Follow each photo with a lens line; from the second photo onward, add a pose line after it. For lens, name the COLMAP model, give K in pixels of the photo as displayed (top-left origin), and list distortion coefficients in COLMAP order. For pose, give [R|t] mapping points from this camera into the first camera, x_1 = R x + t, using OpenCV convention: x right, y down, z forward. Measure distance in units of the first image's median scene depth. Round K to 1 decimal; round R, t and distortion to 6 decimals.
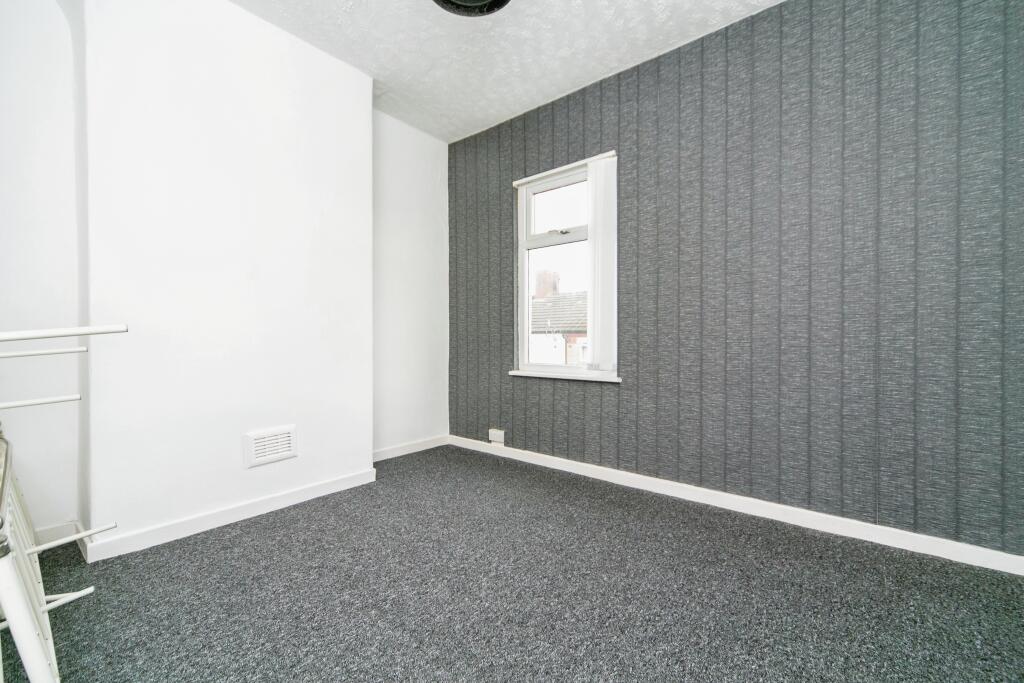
lens RADIAL K [[427.2, 0, 516.3], [0, 427.2, 337.7], [0, 0, 1]] dist [0.001769, 0.000021]
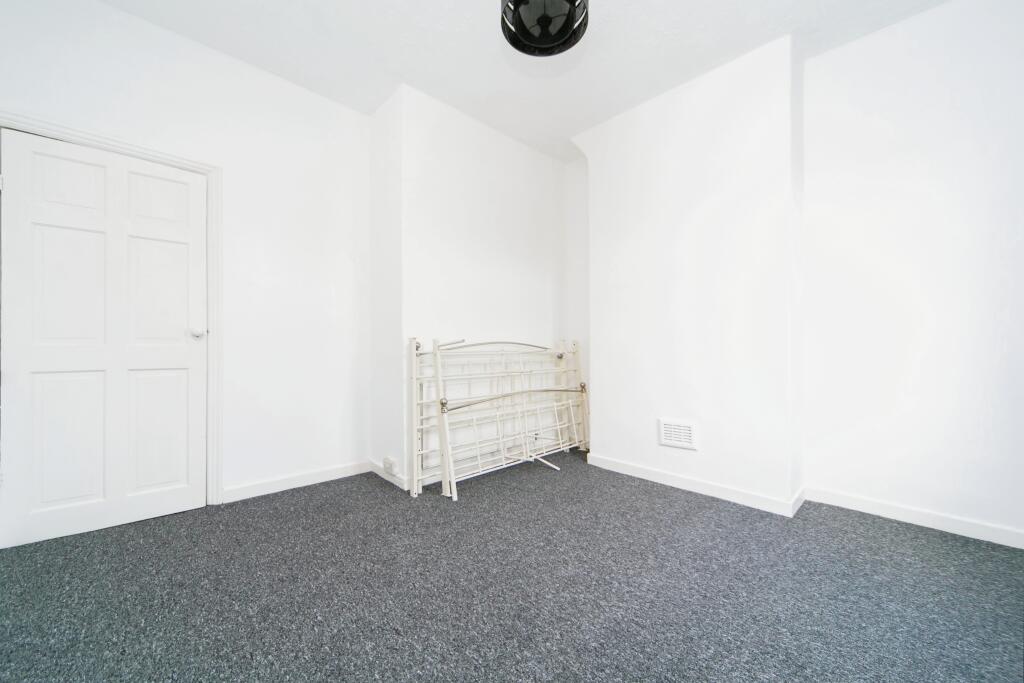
lens RADIAL K [[395.9, 0, 517.2], [0, 395.9, 343.1], [0, 0, 1]] dist [-0.001686, 0.000000]
pose [[-0.114675, -0.005272, -0.993389, 0.627884], [-0.004771, 0.999977, -0.004756, 0.003337], [0.993392, 0.004194, -0.114697, 0.711734]]
